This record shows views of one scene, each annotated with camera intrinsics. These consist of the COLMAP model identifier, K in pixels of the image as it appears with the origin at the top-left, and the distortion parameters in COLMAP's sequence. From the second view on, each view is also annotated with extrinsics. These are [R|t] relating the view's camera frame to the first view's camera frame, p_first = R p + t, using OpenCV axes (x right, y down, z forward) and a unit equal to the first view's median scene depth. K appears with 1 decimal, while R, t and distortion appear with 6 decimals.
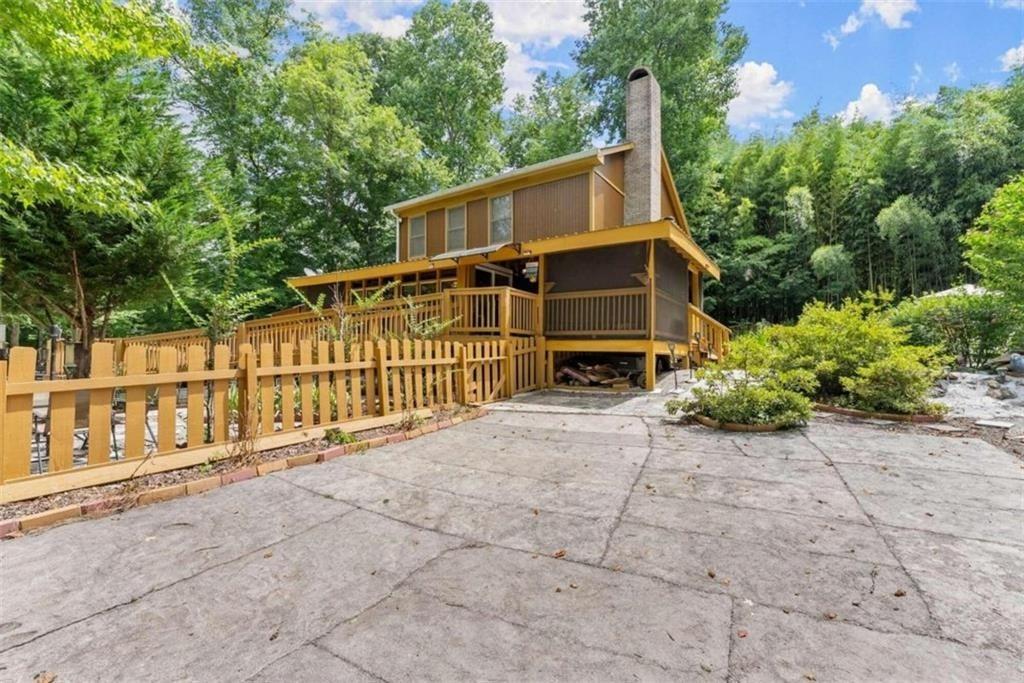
lens RADIAL K [[426.7, 0, 512.0], [0, 426.7, 341.5], [0, 0, 1]] dist [0.009996, 0.000362]
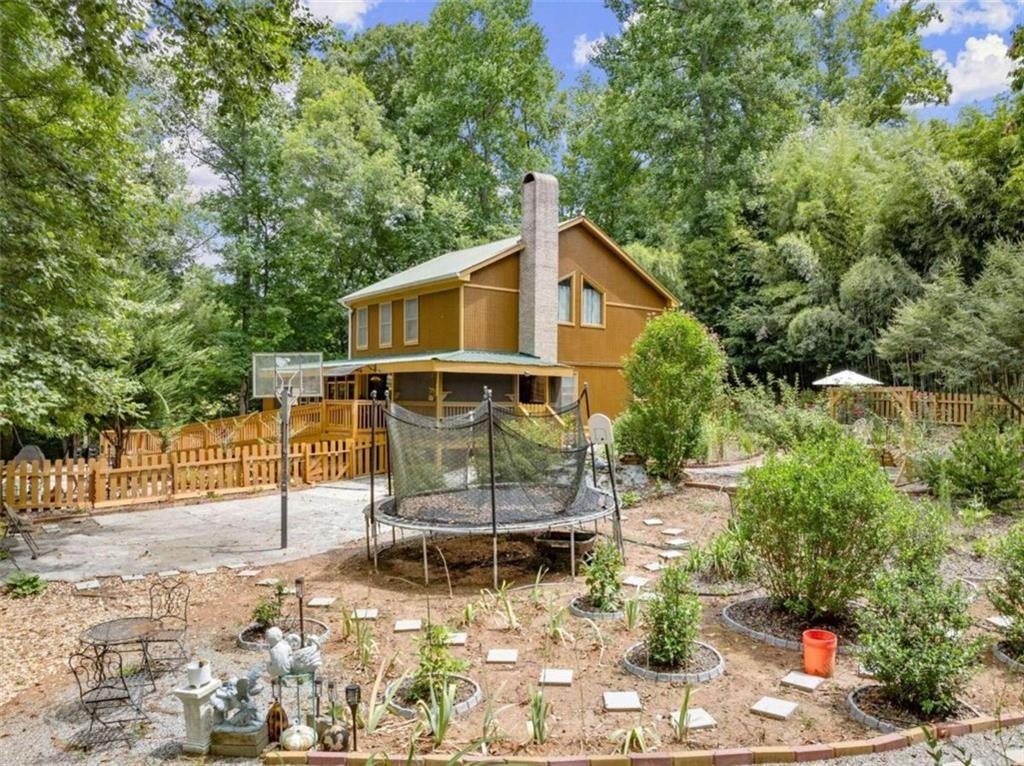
lens RADIAL K [[696.2, 0, 512.0], [0, 696.2, 383.0], [0, 0, 1]] dist [-0.042702, -0.001863]
pose [[0.964604, -0.021678, -0.262811, 1.159747], [0.021141, 0.999765, -0.004870, -0.172048], [0.262855, -0.000858, 0.964835, -1.148182]]
